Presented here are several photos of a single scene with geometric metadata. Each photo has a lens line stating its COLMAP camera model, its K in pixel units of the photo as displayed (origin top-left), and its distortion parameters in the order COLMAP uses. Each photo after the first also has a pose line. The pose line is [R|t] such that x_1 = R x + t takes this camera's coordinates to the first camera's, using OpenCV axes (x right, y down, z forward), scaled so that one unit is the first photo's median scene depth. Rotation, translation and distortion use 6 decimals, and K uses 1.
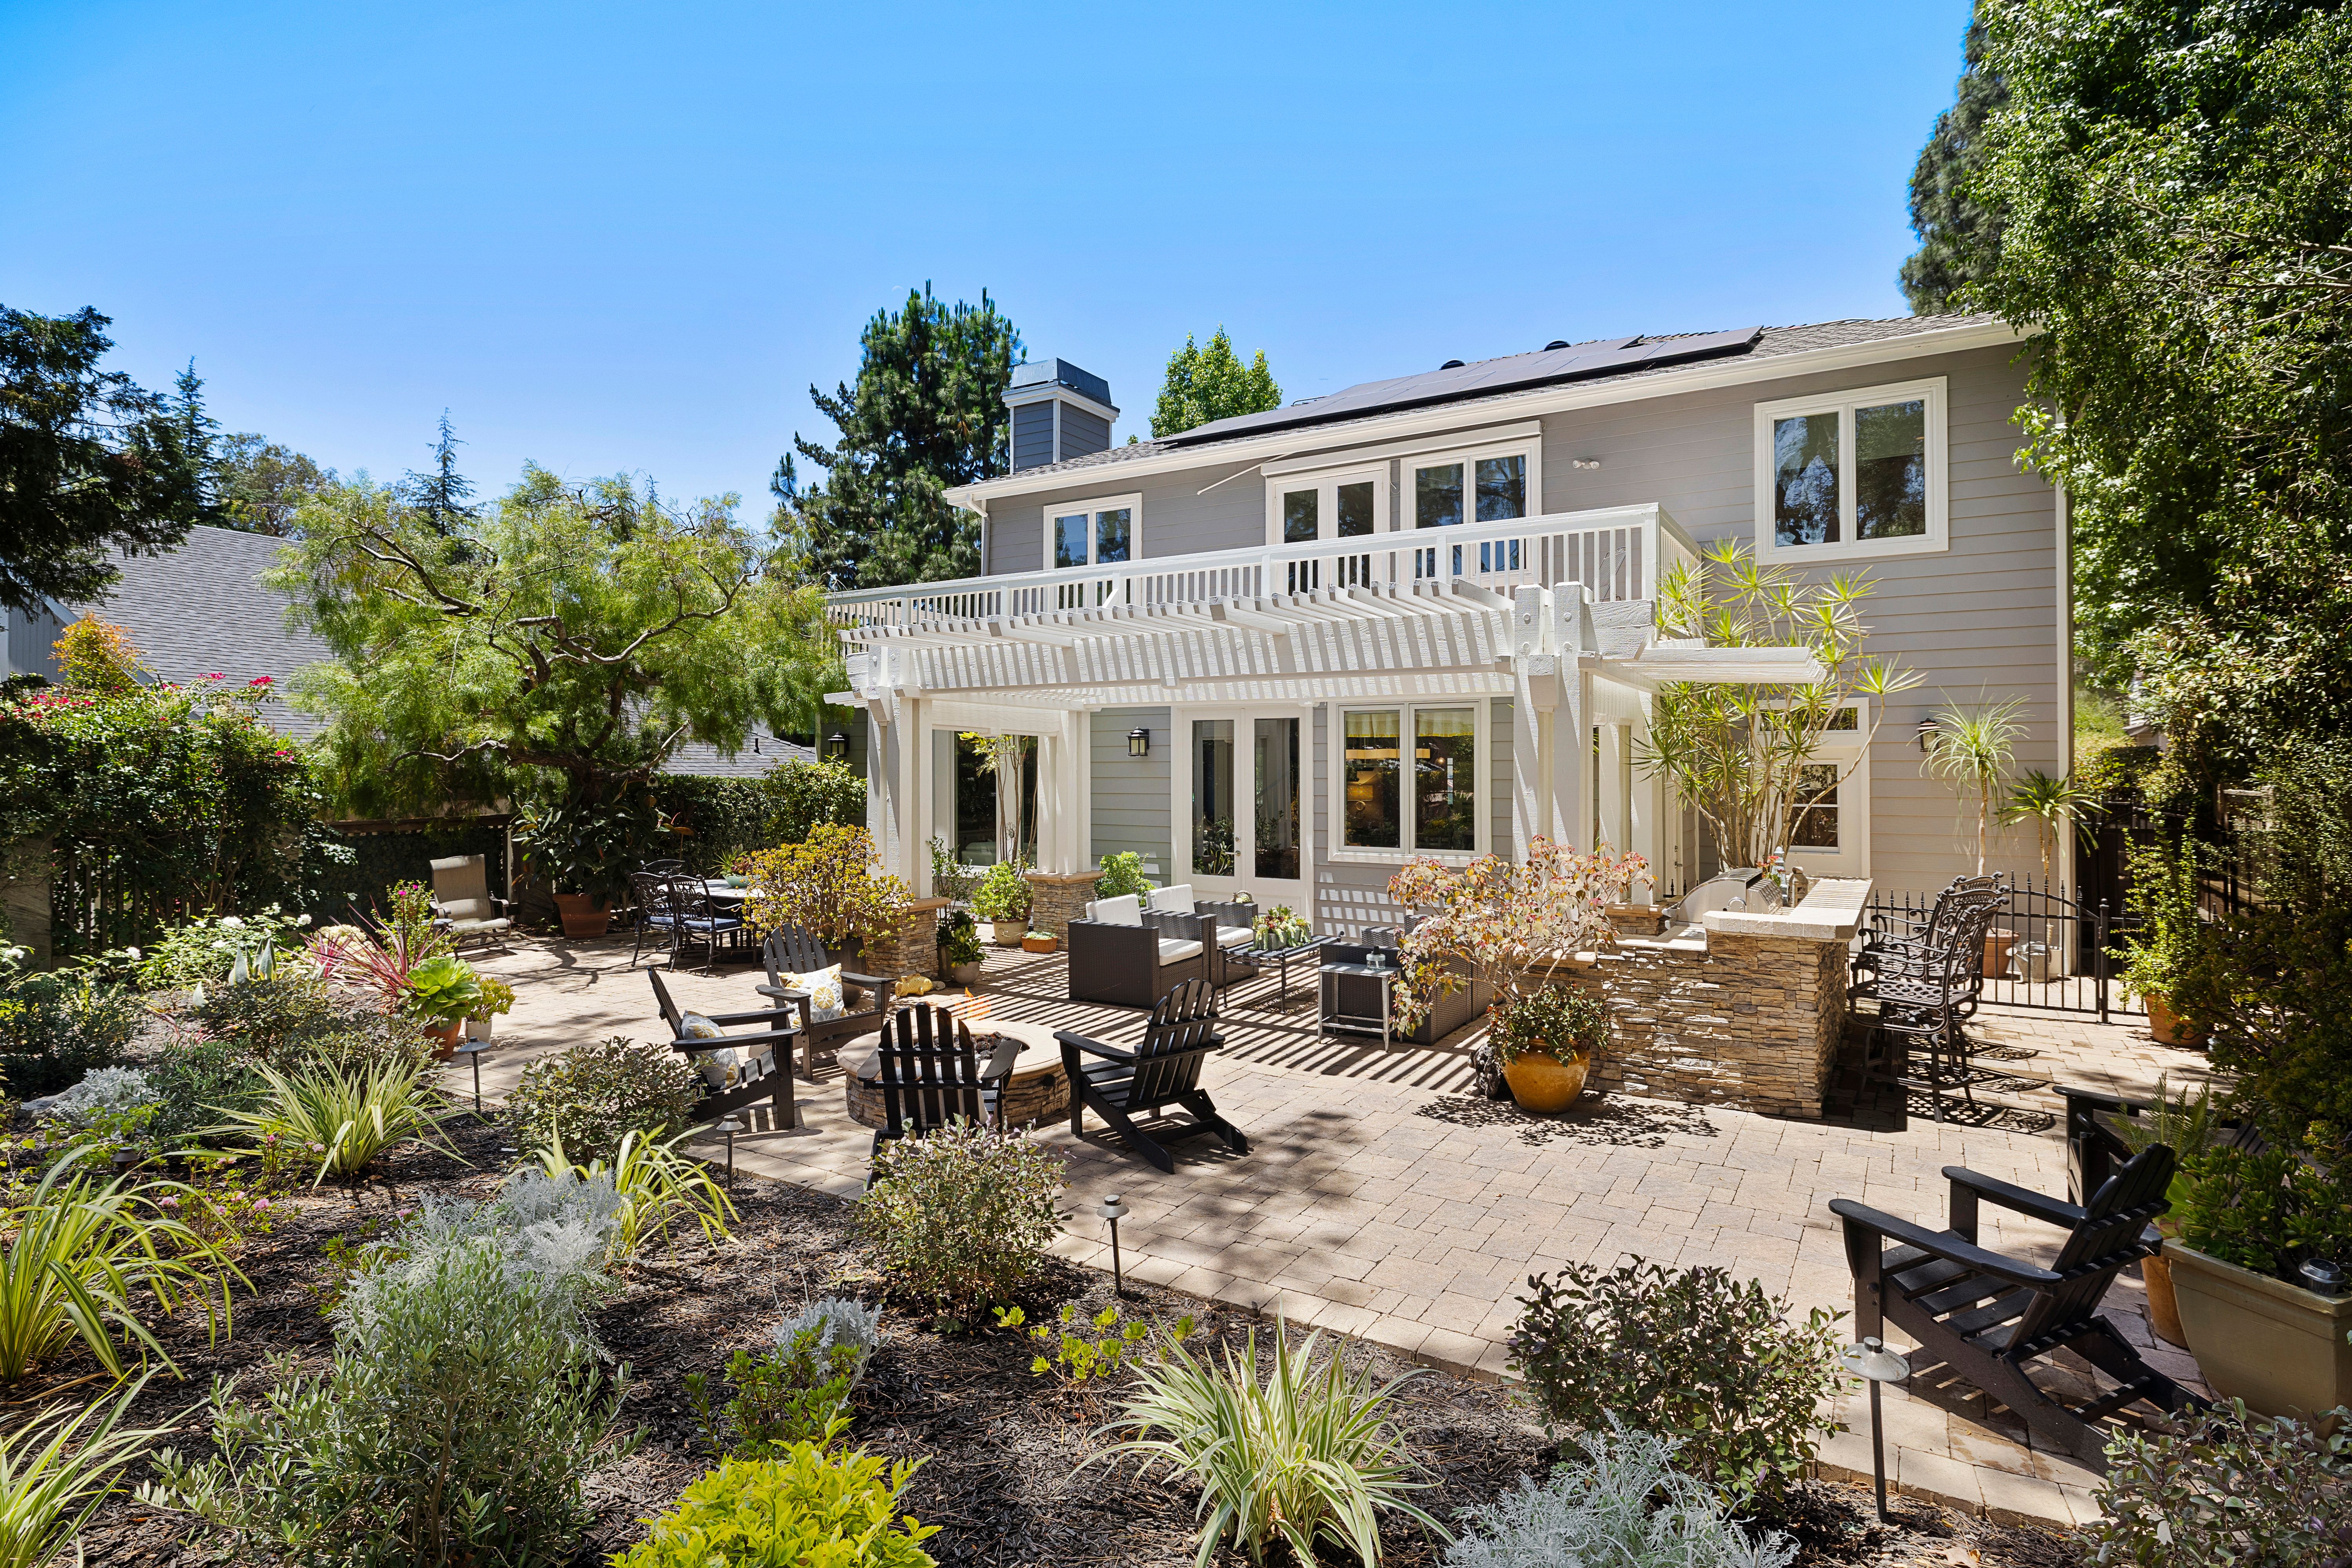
lens RADIAL K [[1223.6, 0, 1173.0], [0, 1223.6, 788.1], [0, 0, 1]] dist [0.004270, 0.000184]
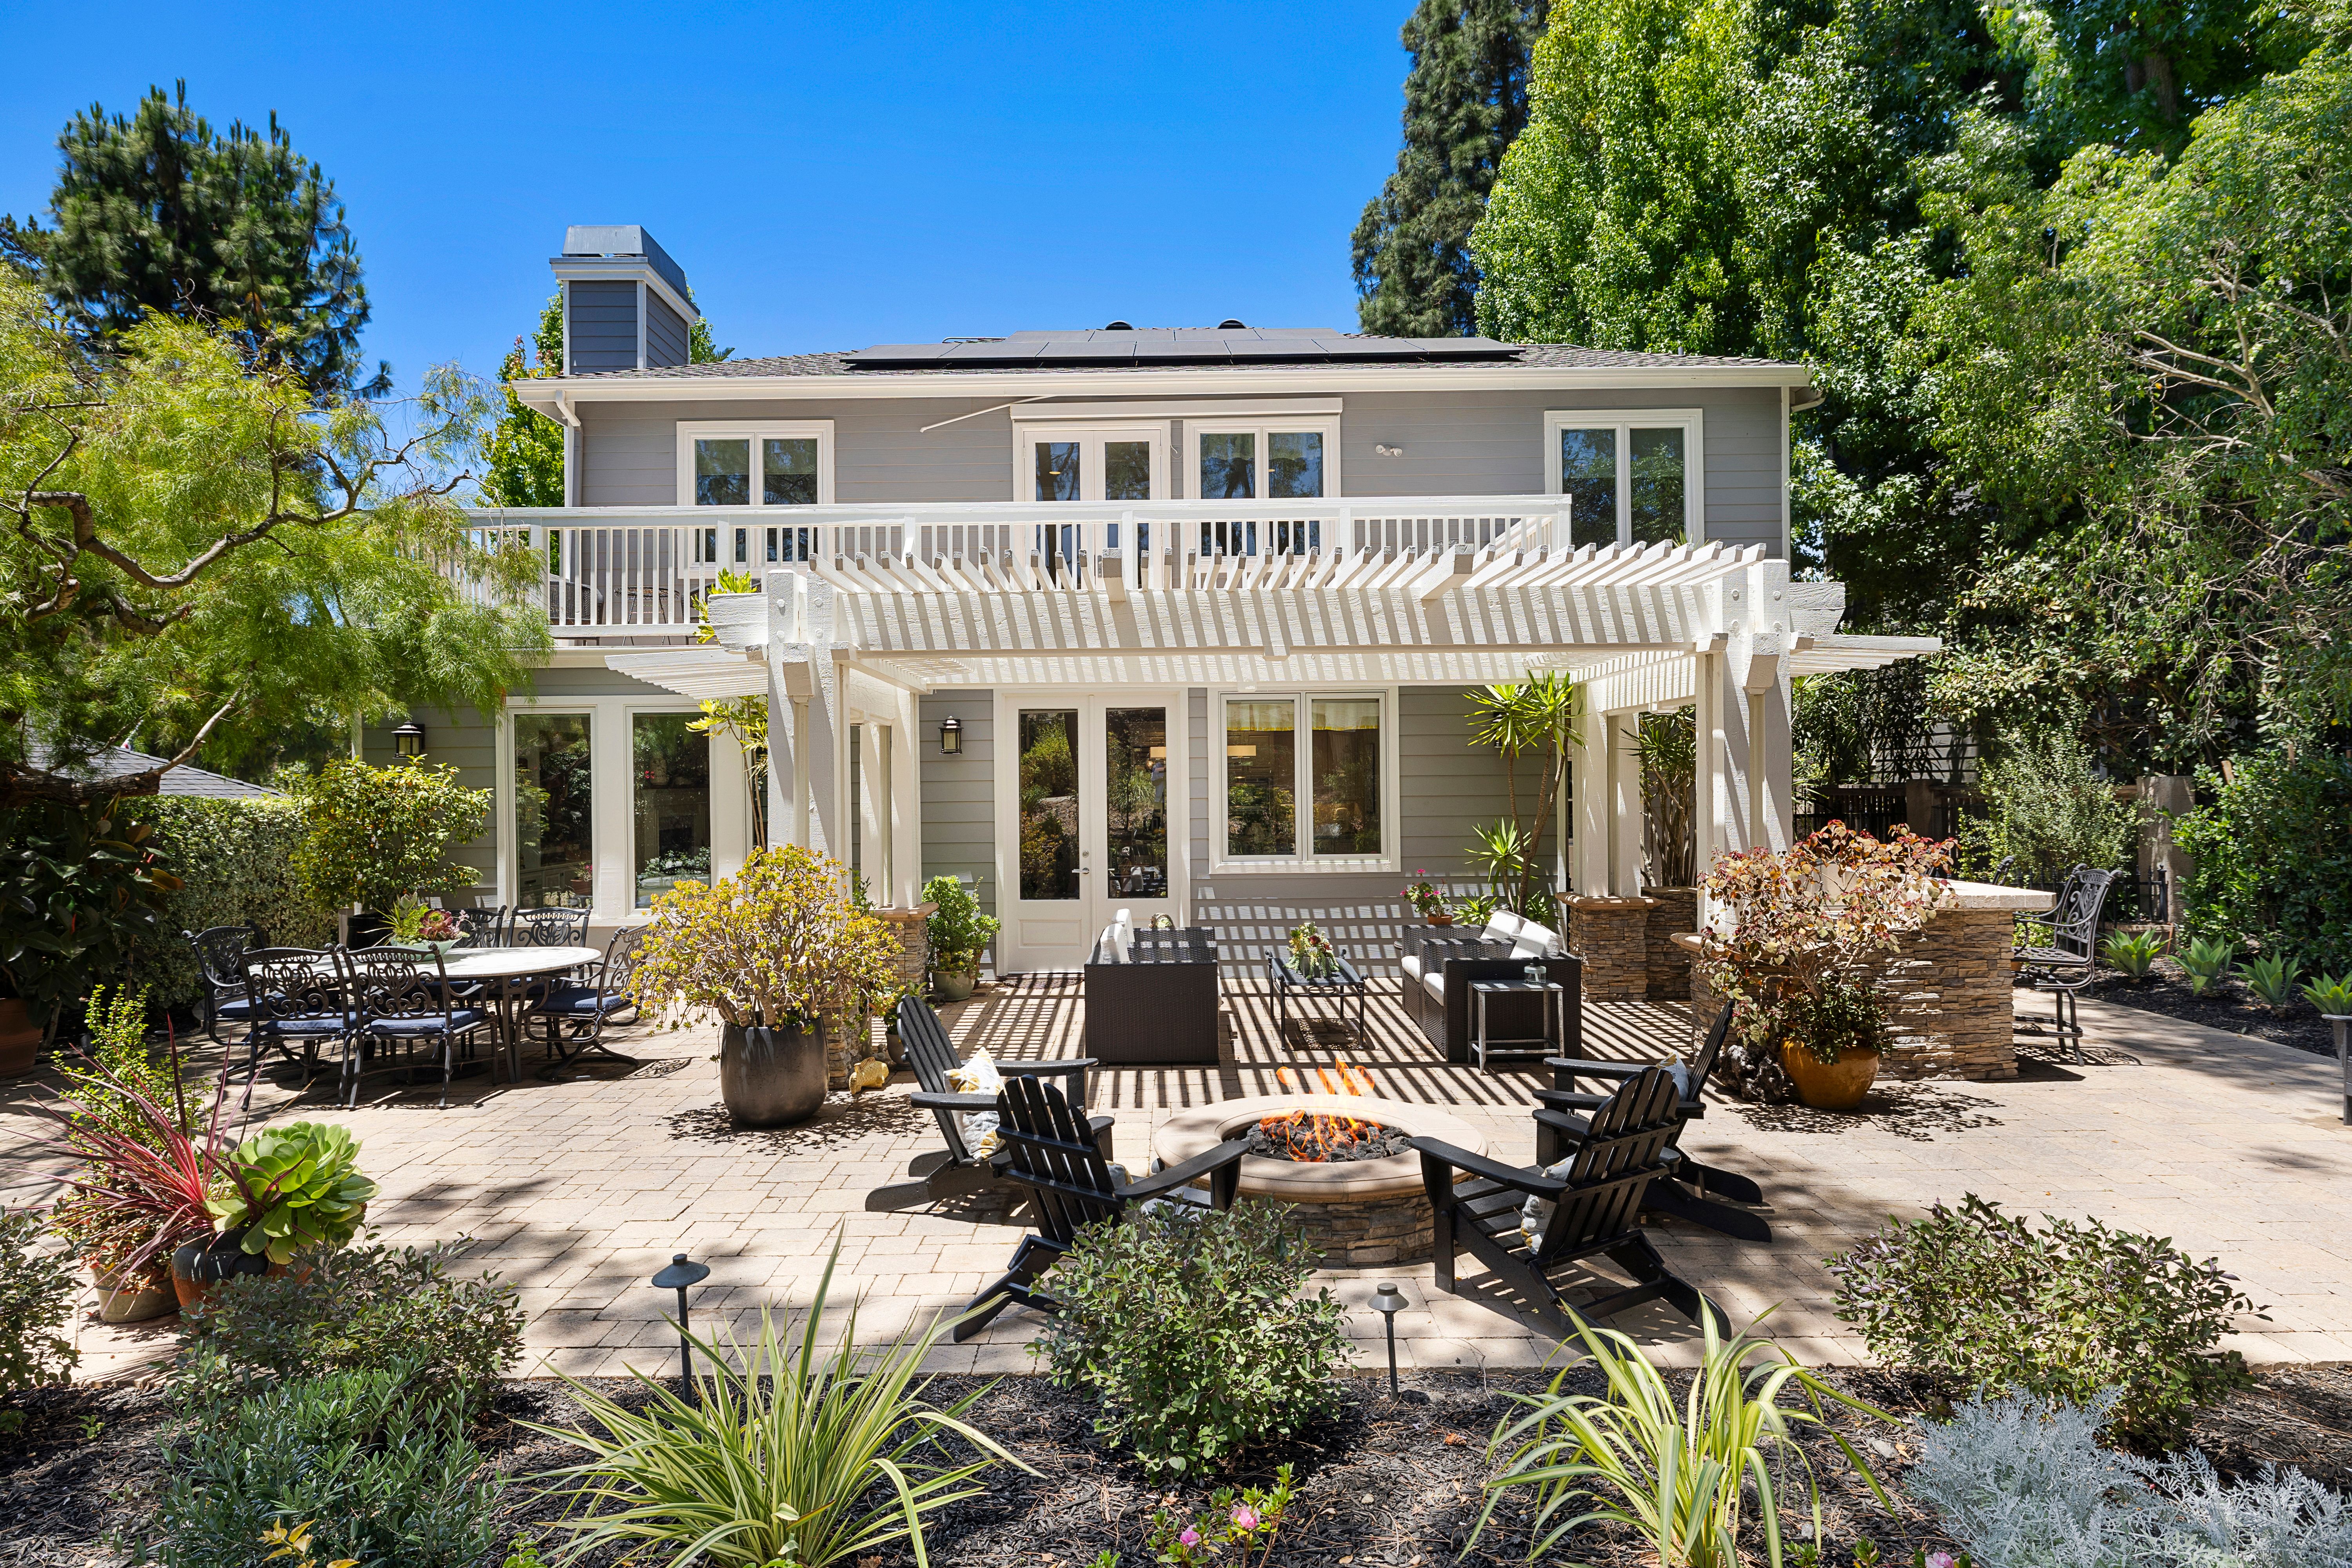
lens RADIAL K [[1338.9, 0, 1178.9], [0, 1338.9, 764.8], [0, 0, 1]] dist [0.000394, 0.003311]
pose [[0.846914, -0.005769, 0.531699, -0.335313], [0.021739, 0.999481, -0.023783, 0.004789], [-0.531286, 0.031701, 0.846600, 0.186608]]
